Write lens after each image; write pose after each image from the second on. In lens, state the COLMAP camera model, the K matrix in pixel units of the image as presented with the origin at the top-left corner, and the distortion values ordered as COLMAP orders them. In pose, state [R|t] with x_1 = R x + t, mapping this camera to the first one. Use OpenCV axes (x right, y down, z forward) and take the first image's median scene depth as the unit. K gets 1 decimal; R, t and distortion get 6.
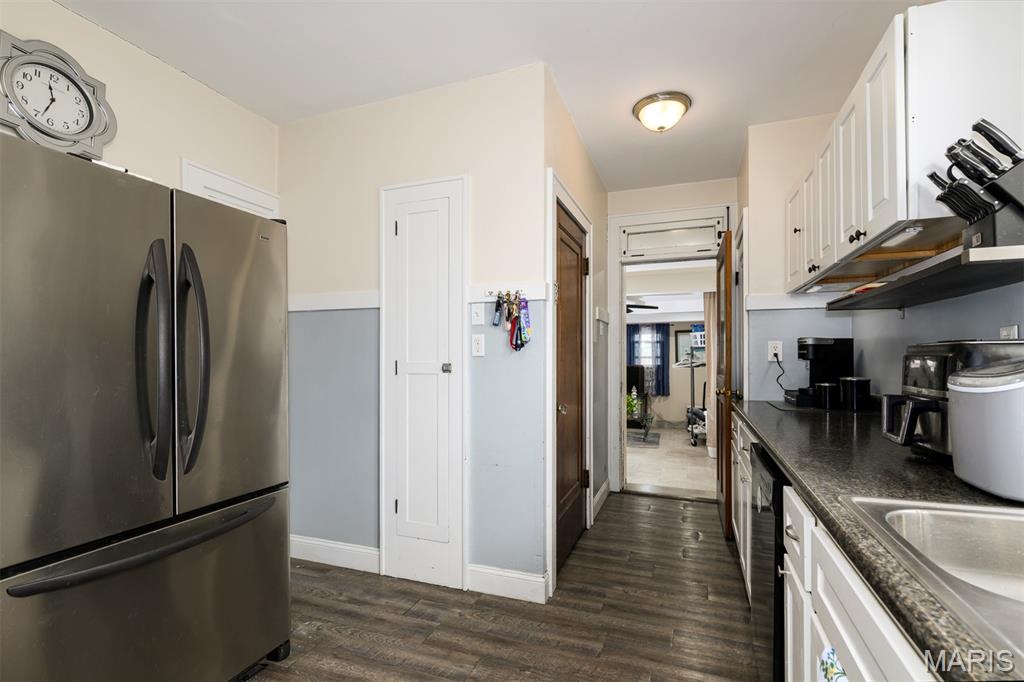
lens RADIAL K [[463.7, 0, 524.8], [0, 463.7, 354.7], [0, 0, 1]] dist [0.000503, 0.000210]
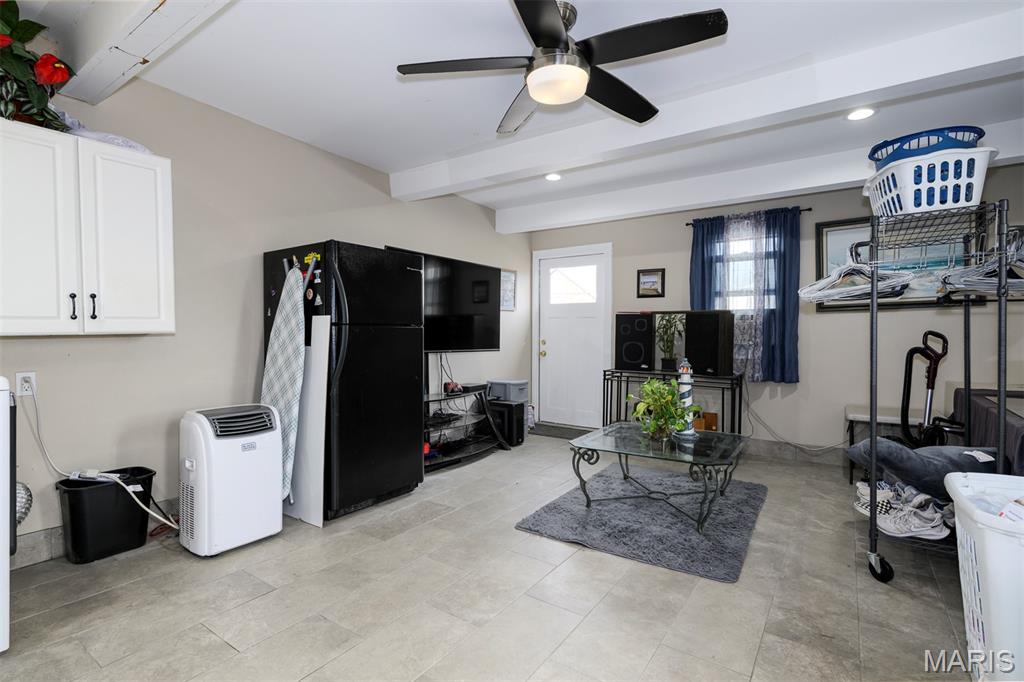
lens RADIAL K [[491.0, 0, 512.8], [0, 491.0, 337.5], [0, 0, 1]] dist [0.000205, -0.000019]
pose [[0.968912, 0.003641, -0.247378, 0.171809], [0.003199, 0.999624, 0.027245, 0.034526], [0.247384, -0.027189, 0.968536, 0.510482]]
